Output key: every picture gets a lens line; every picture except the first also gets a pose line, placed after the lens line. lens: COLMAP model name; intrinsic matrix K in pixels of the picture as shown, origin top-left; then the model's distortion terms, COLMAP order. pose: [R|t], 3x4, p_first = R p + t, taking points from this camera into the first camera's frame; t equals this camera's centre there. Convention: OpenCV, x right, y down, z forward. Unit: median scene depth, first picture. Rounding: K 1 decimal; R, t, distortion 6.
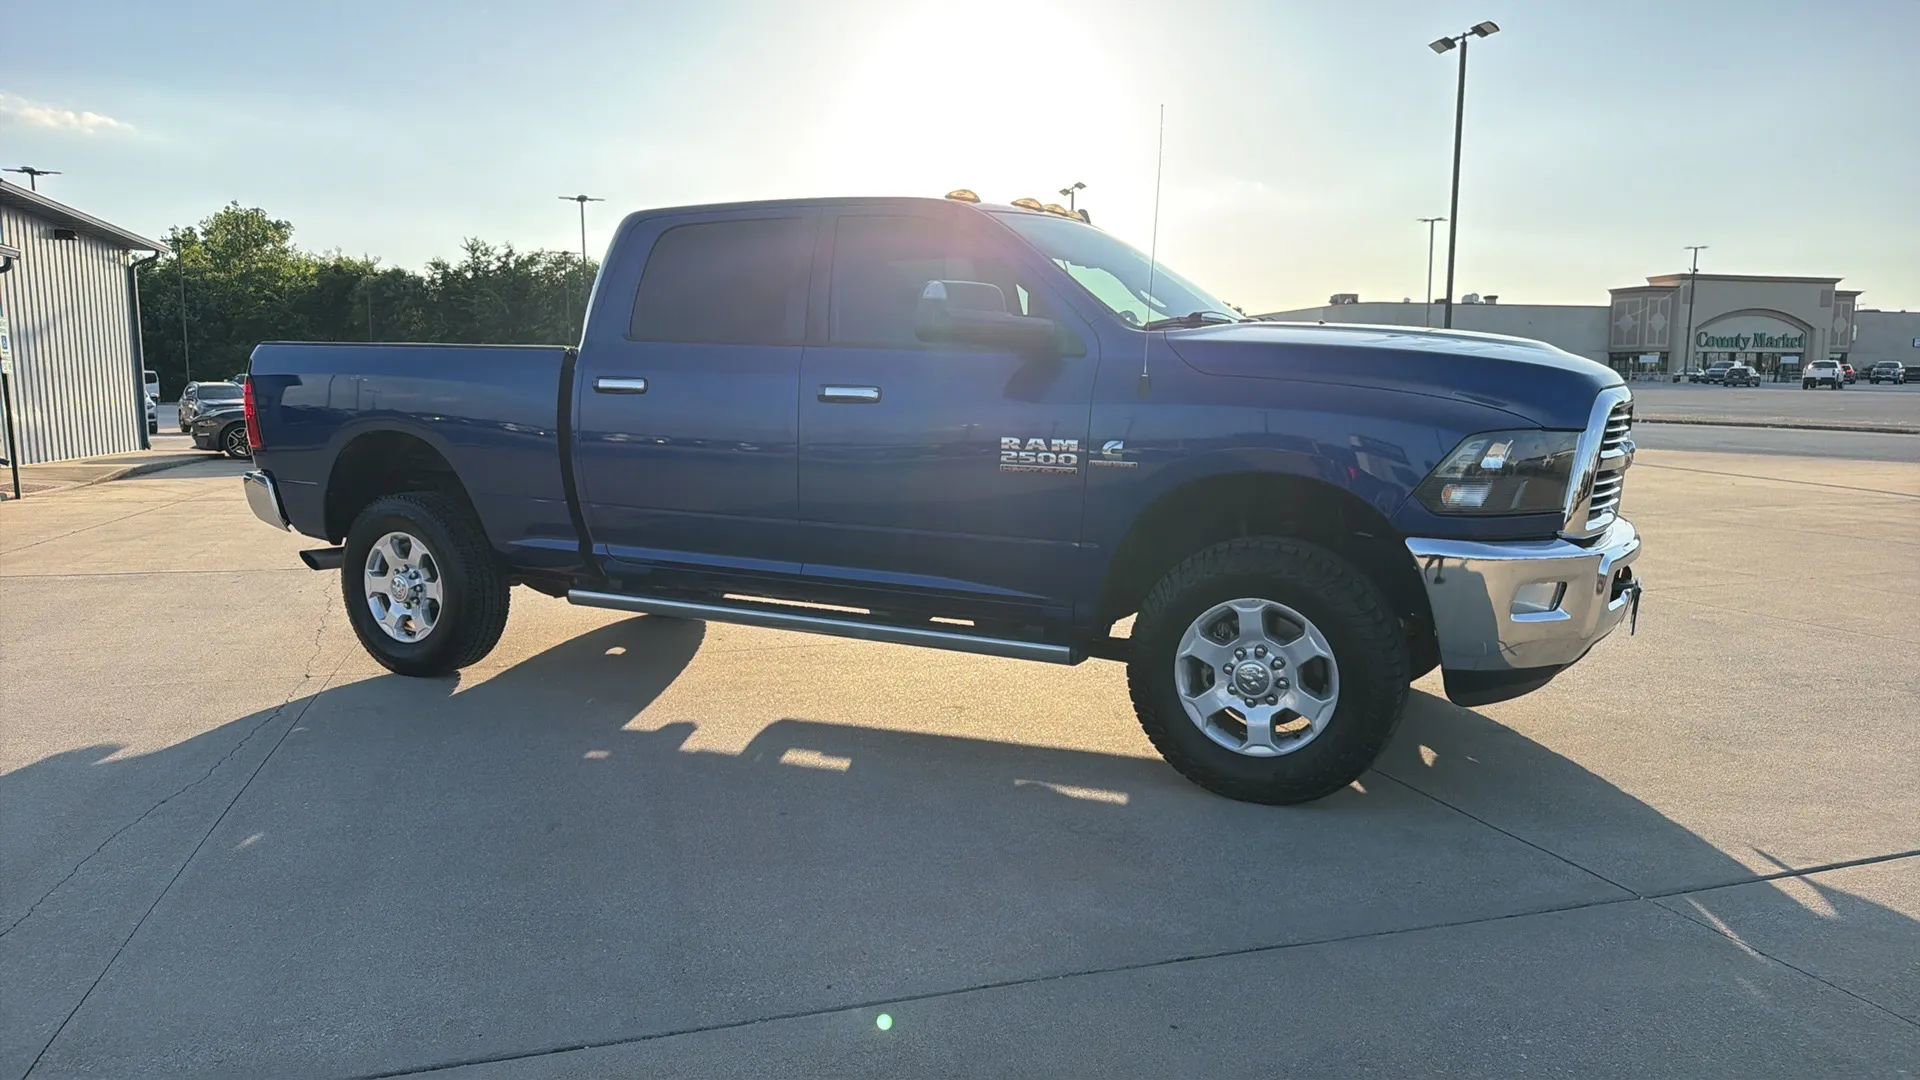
lens RADIAL K [[1297.8, 0, 928.1], [0, 1297.8, 551.9], [0, 0, 1]] dist [0.044506, -0.052528]
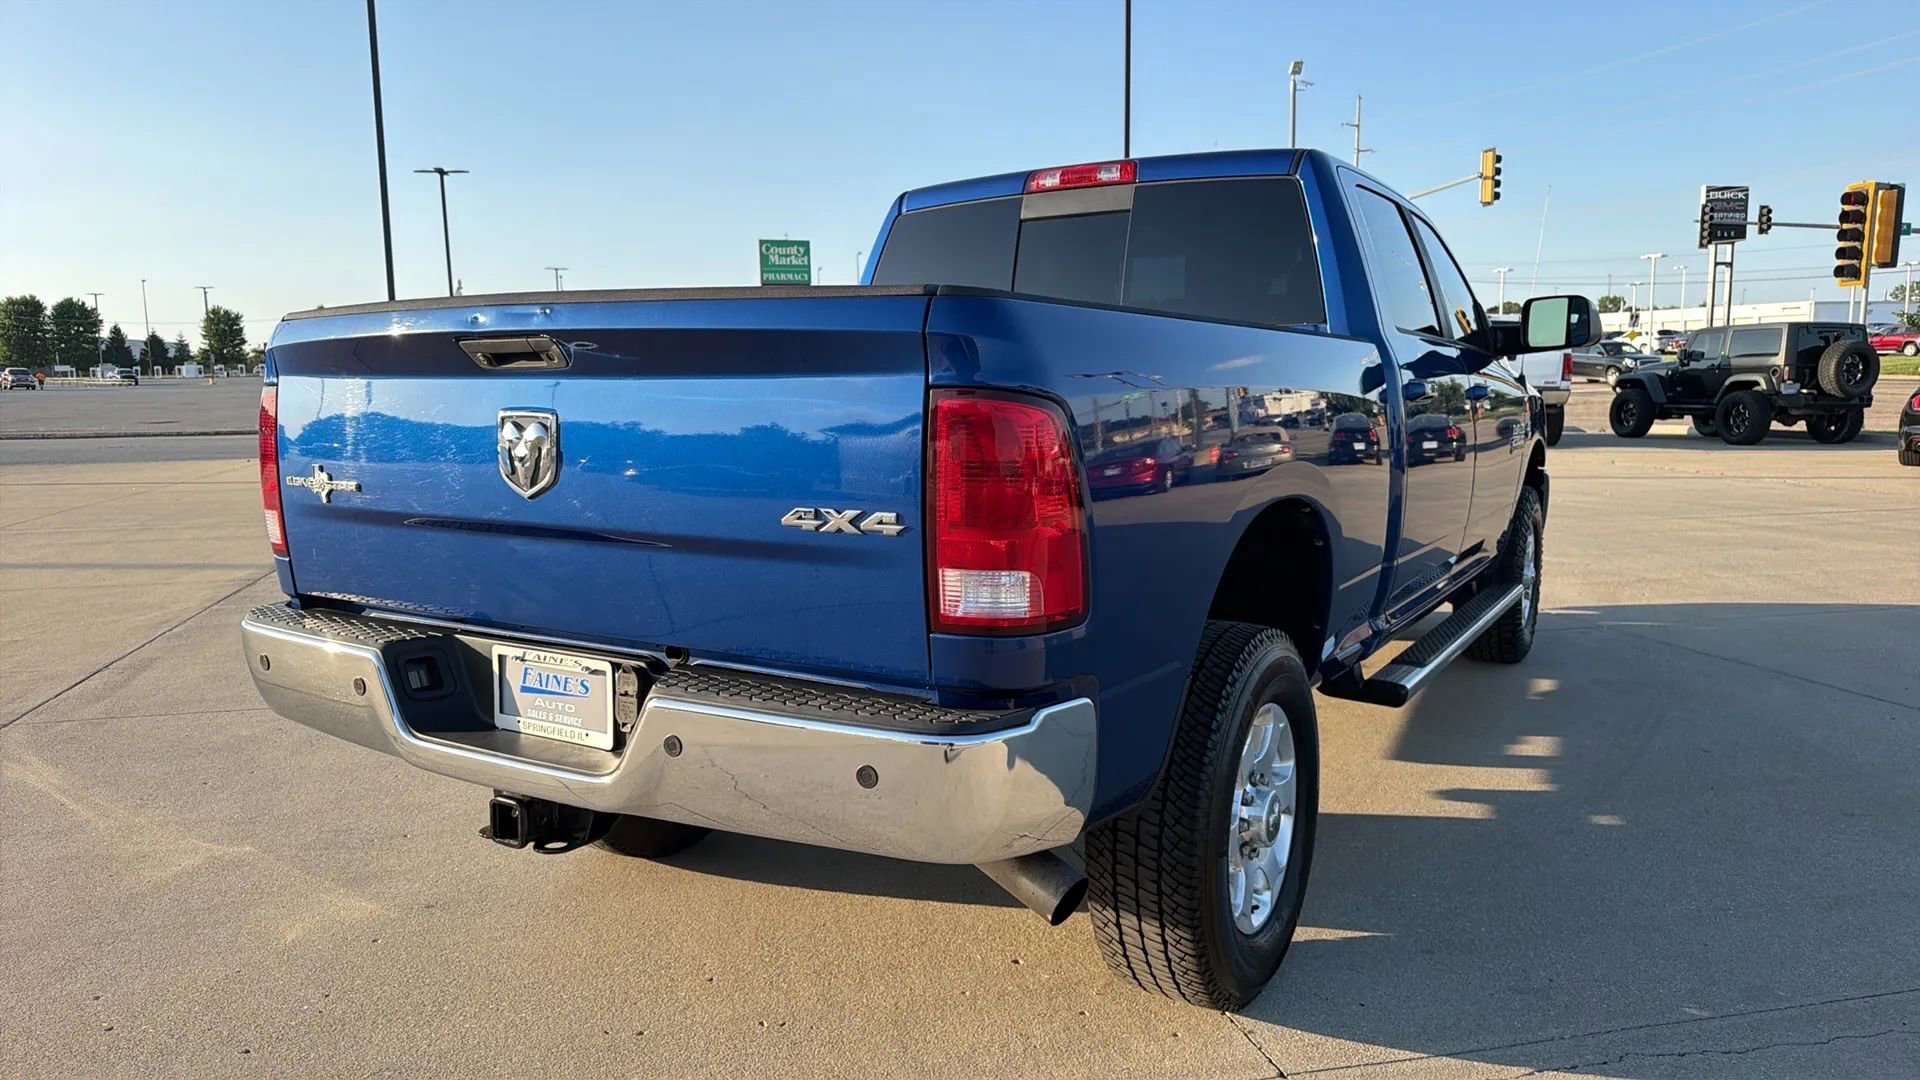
lens RADIAL K [[1297.8, 0, 936.2], [0, 1297.8, 544.3], [0, 0, 1]] dist [0.044506, -0.052528]
pose [[0.061606, -0.130790, 0.989494, -1.009937], [0.138810, 0.982866, 0.121272, -0.170702], [-0.988401, 0.129880, 0.078706, 1.229955]]
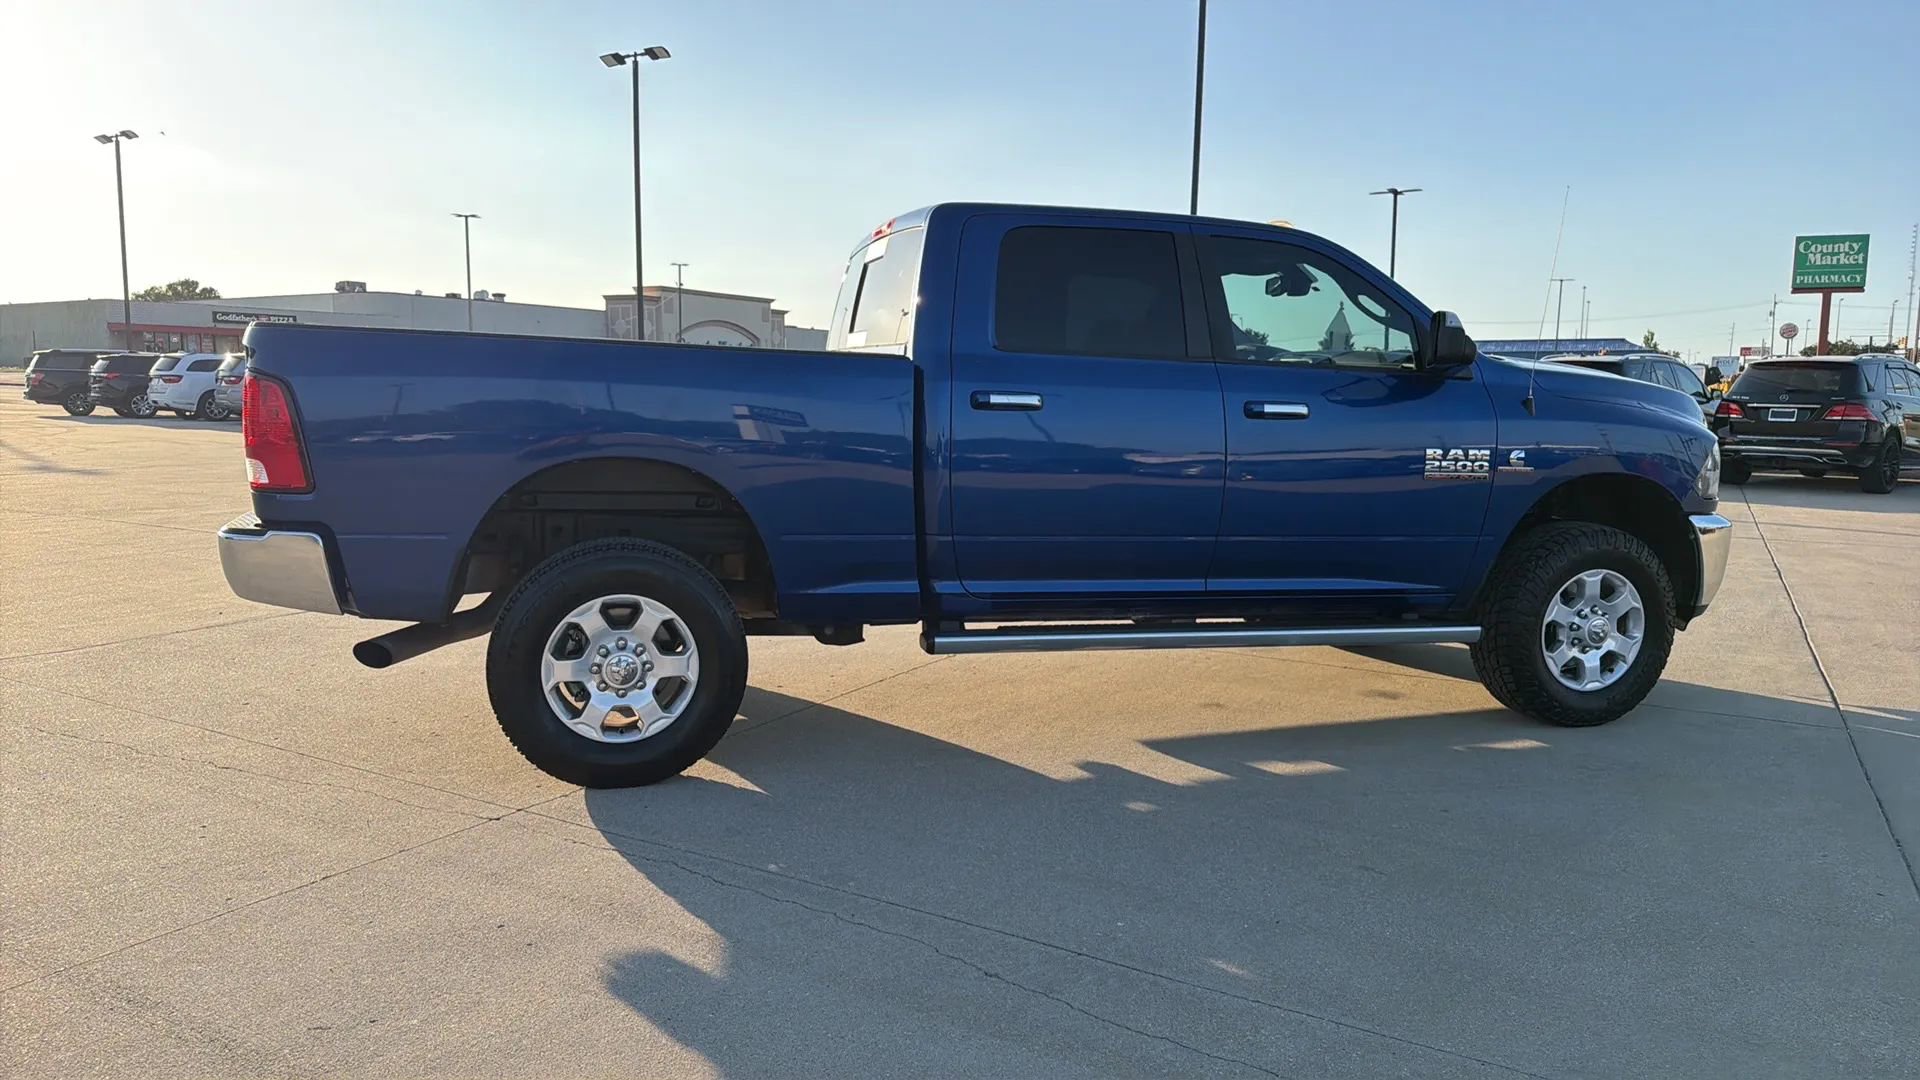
lens RADIAL K [[1297.8, 0, 936.5], [0, 1297.8, 534.4], [0, 0, 1]] dist [0.044506, -0.052528]
pose [[0.726850, -0.067639, 0.683457, -0.884964], [0.072833, 0.997118, 0.021223, -0.058886], [-0.682923, 0.034353, 0.729682, 0.392837]]
